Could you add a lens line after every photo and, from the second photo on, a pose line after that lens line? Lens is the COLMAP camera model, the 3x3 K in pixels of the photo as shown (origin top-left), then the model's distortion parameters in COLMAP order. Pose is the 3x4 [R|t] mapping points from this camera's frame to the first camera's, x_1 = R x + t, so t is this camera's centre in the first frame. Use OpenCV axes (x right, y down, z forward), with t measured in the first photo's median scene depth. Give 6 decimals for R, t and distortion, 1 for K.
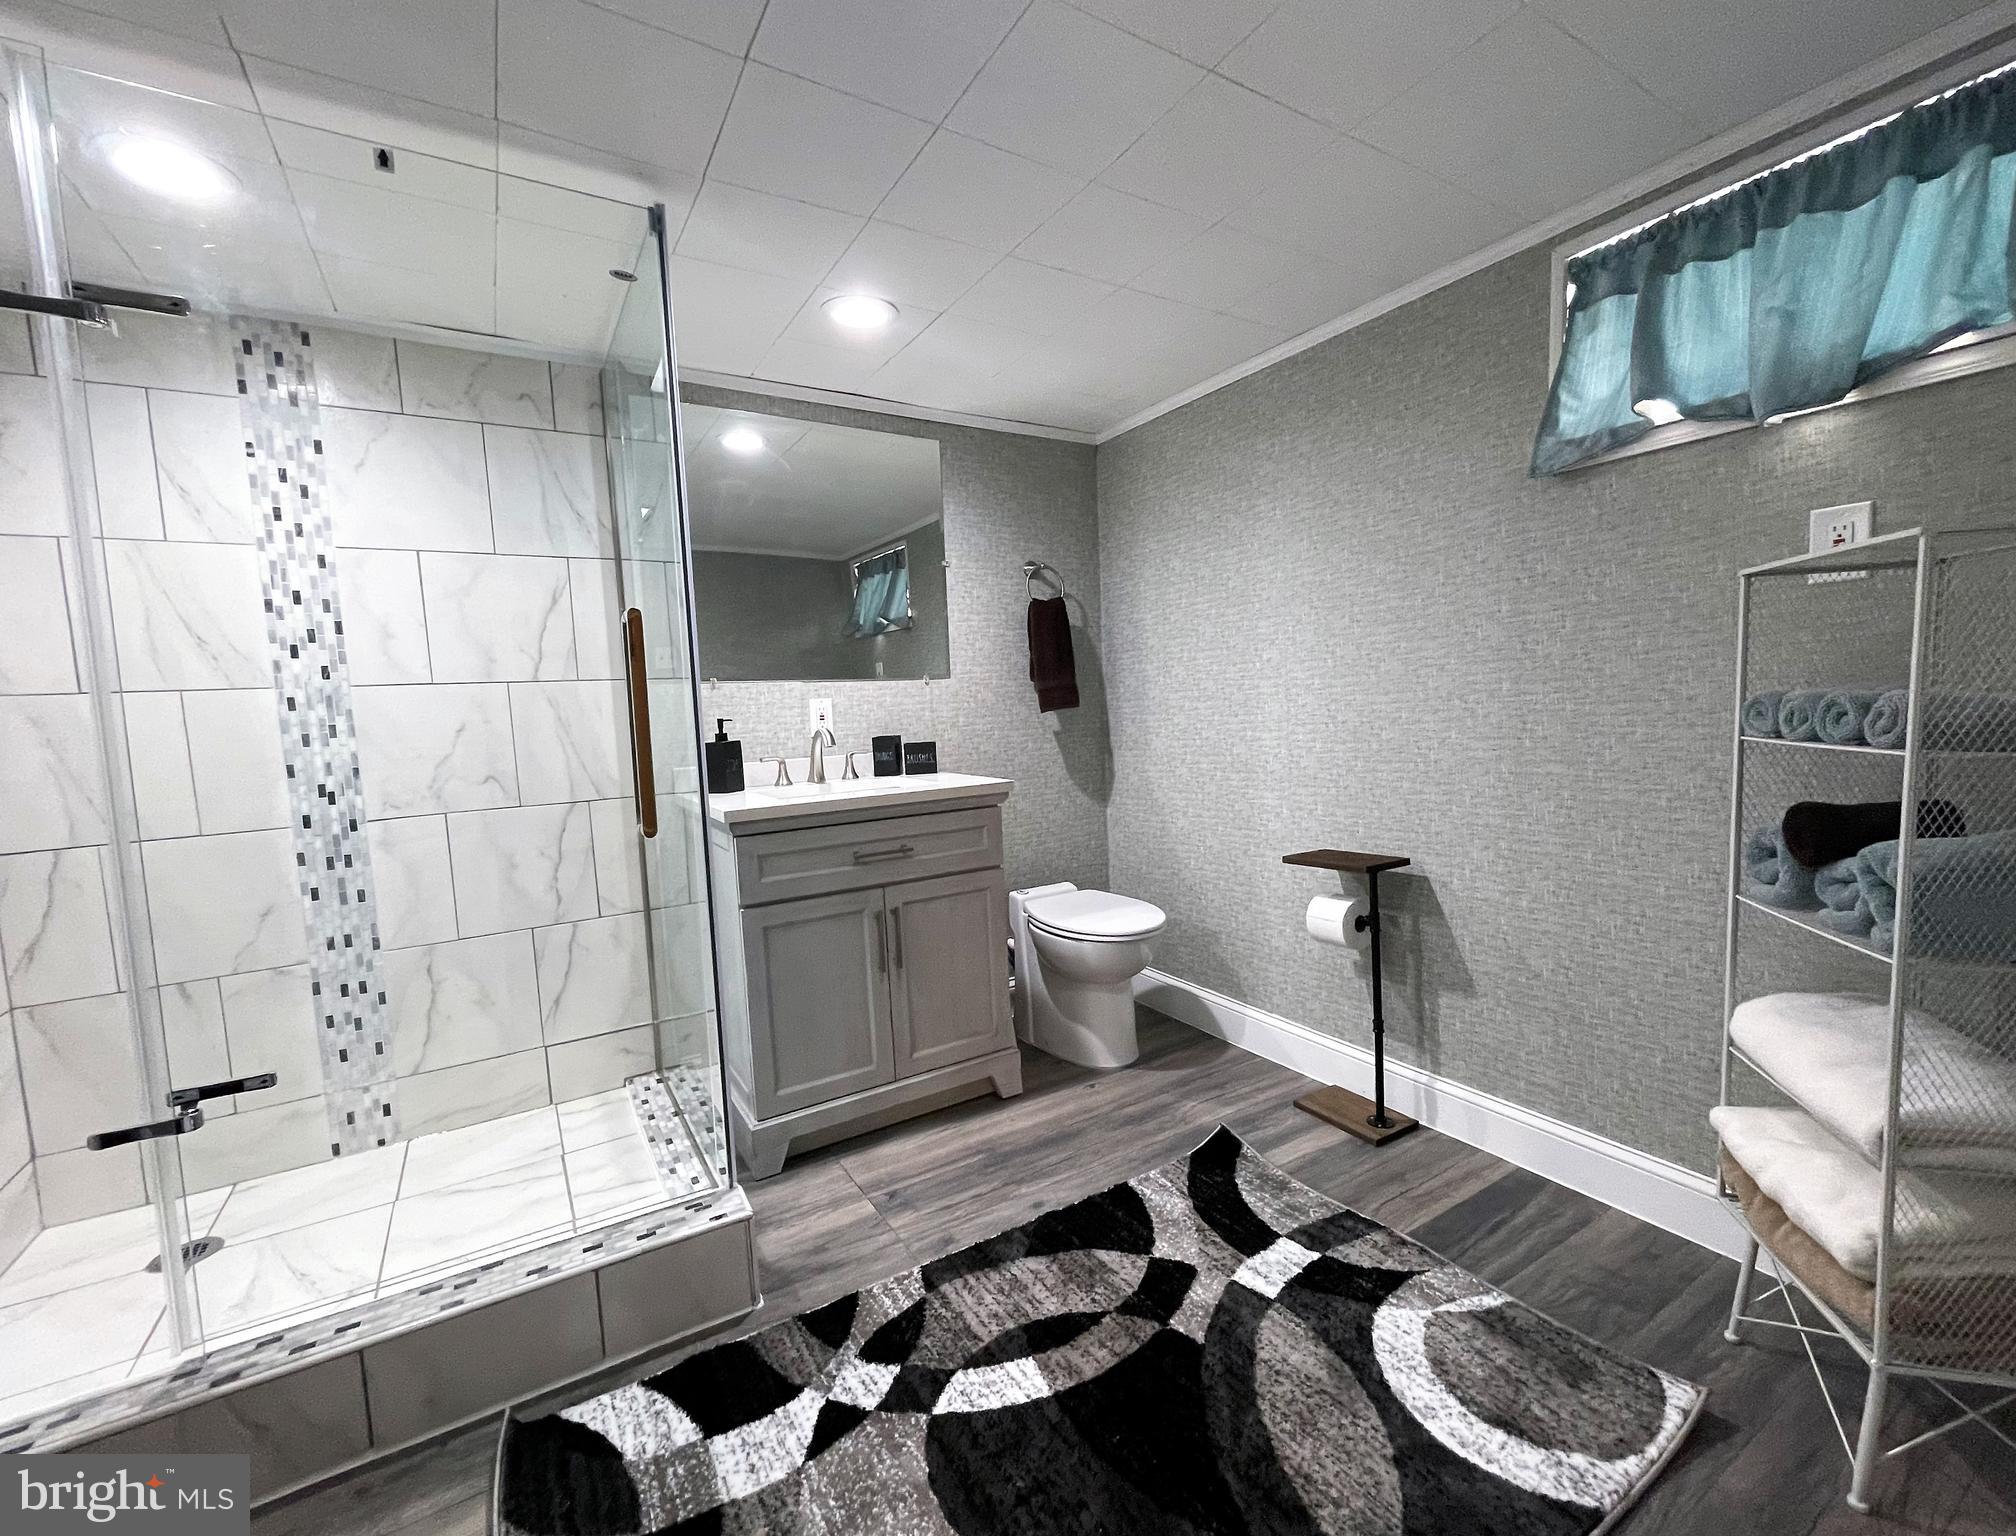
lens RADIAL K [[873.1, 0, 1044.6], [0, 873.1, 769.6], [0, 0, 1]] dist [0.000196, -0.000028]
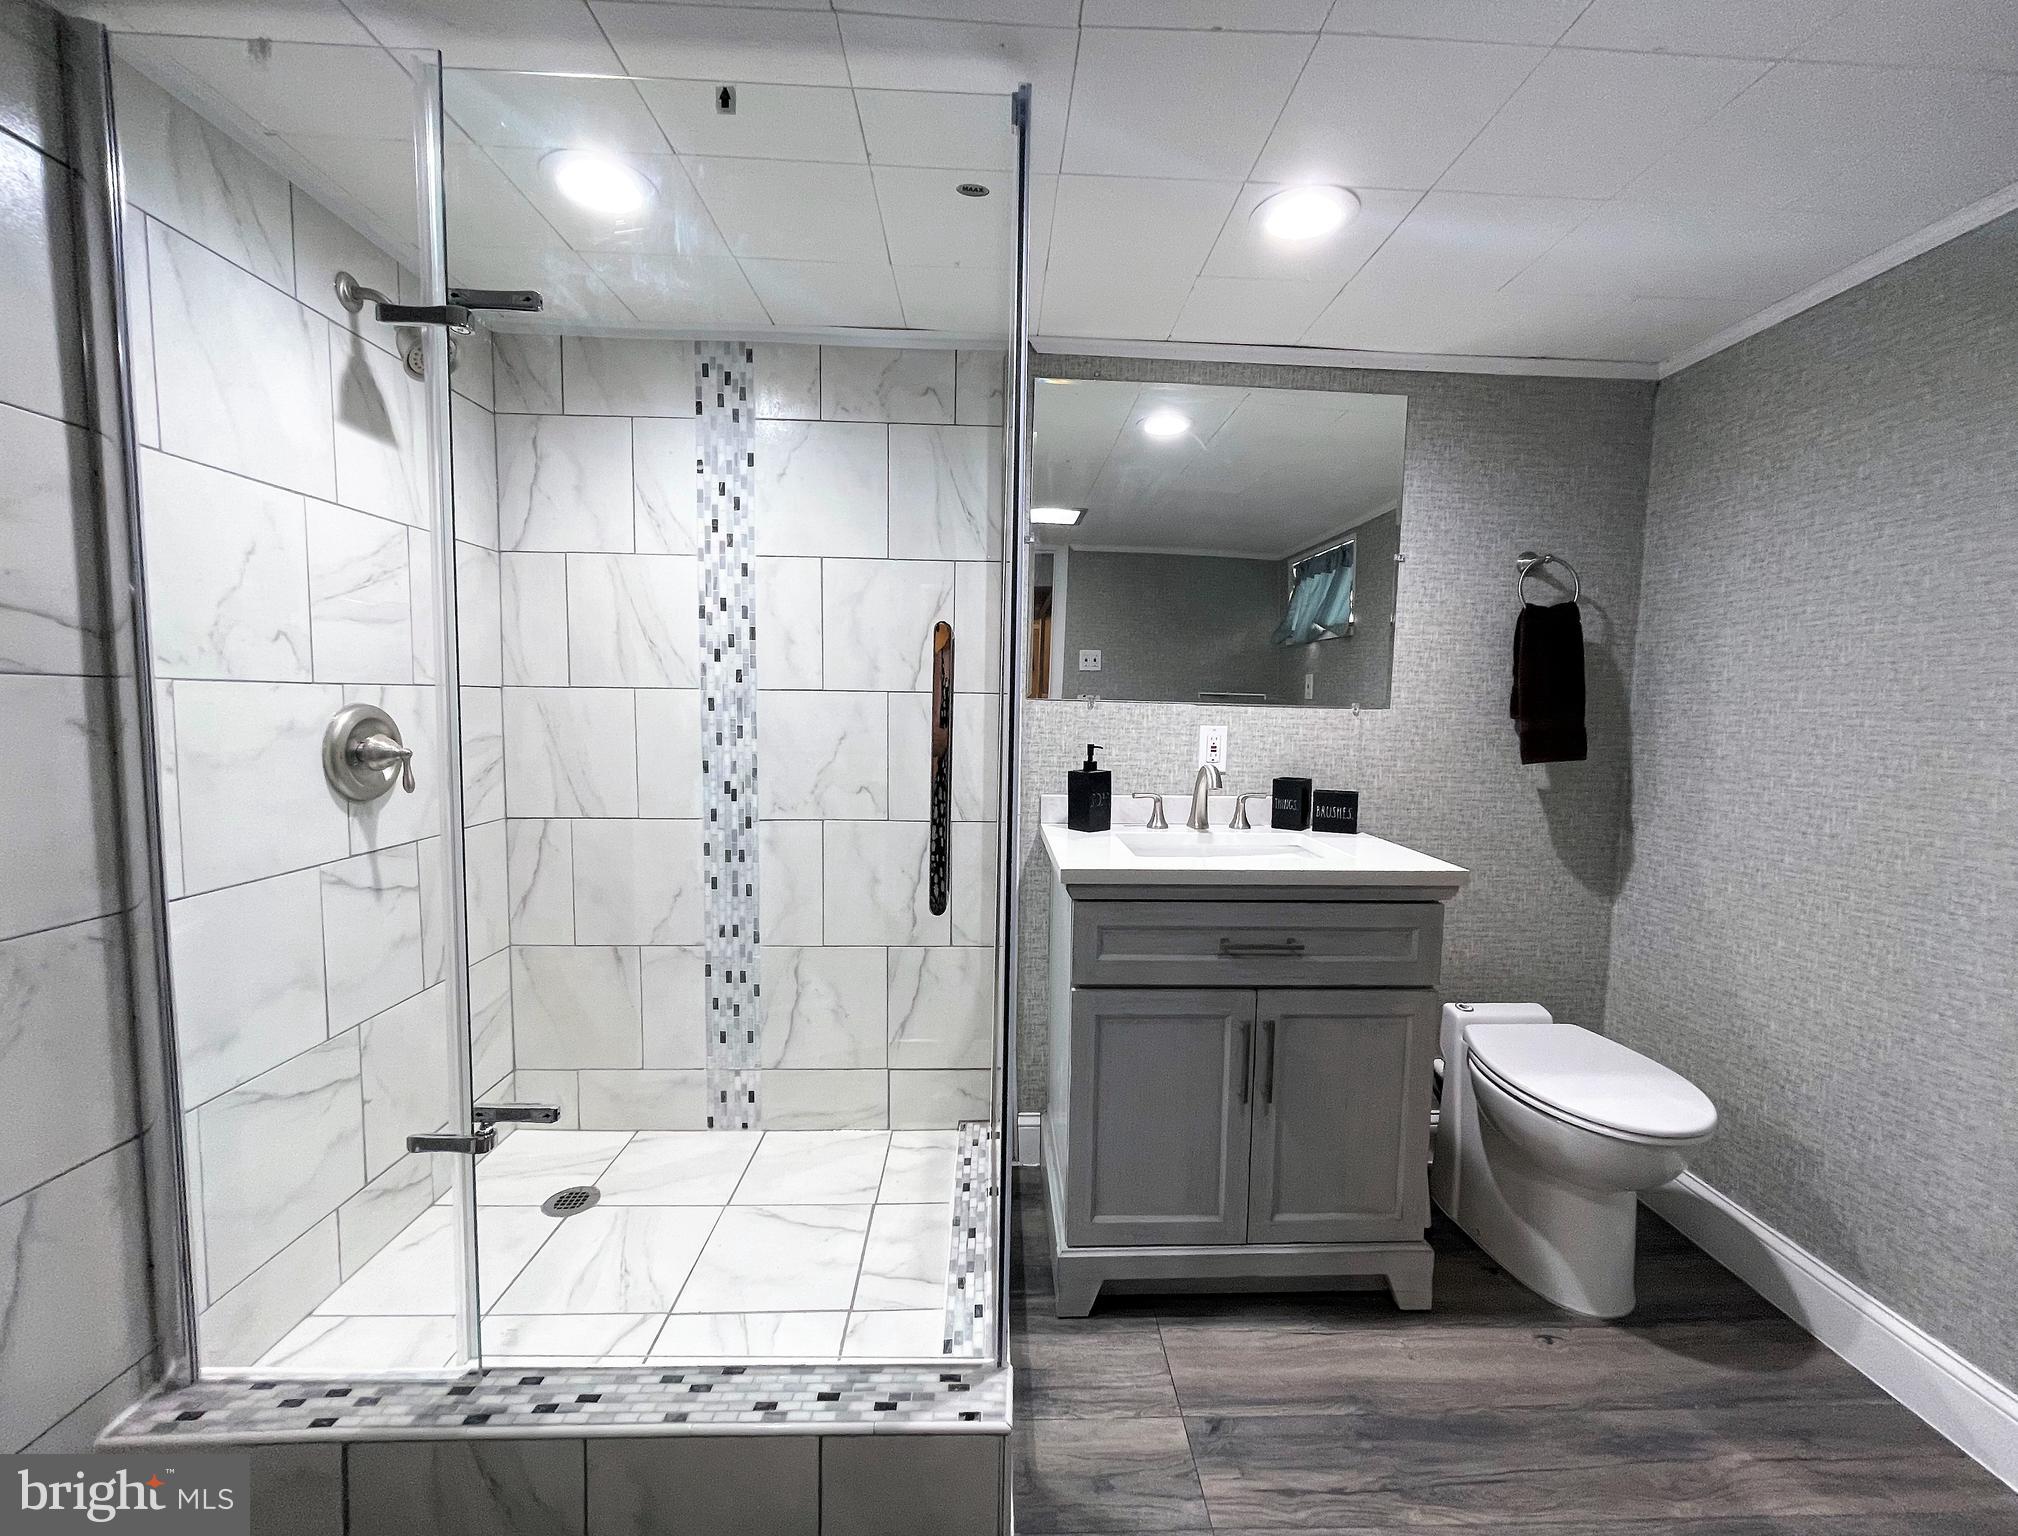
lens RADIAL K [[846.6, 0, 1009.0], [0, 846.6, 768.0], [0, 0, 1]] dist [-0.003271, -0.000639]
pose [[0.856904, 0.099700, -0.505743, -0.018985], [-0.097926, 0.994736, 0.030179, -0.058753], [0.506090, 0.023665, 0.862156, 0.269114]]
